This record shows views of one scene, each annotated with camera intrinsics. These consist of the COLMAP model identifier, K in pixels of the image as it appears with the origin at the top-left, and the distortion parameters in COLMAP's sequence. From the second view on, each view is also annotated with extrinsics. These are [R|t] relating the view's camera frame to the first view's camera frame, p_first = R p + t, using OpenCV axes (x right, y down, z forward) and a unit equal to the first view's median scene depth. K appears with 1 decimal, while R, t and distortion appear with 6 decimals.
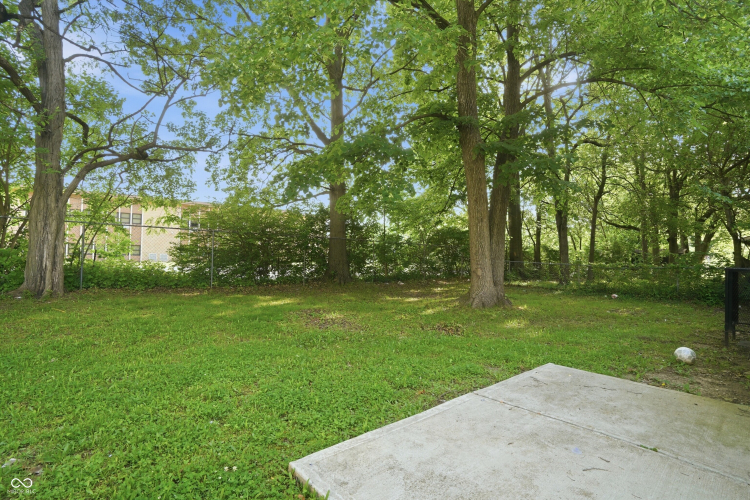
lens RADIAL K [[353.7, 0, 375.0], [0, 353.7, 250.0], [0, 0, 1]] dist [-0.032547, 0.001654]
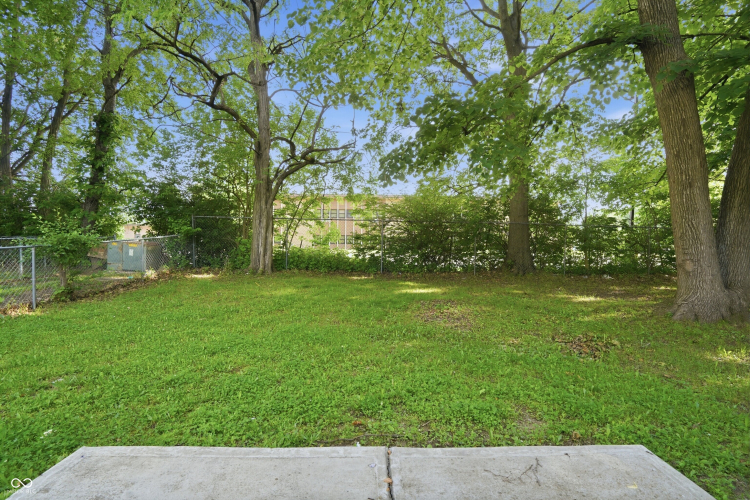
lens RADIAL K [[345.7, 0, 385.1], [0, 345.7, 248.8], [0, 0, 1]] dist [-0.030111, 0.000511]
pose [[0.791946, 0.000804, -0.610590, 0.231996], [0.014868, 0.999677, 0.020600, 0.012133], [0.610410, -0.025392, 0.791679, 0.184189]]
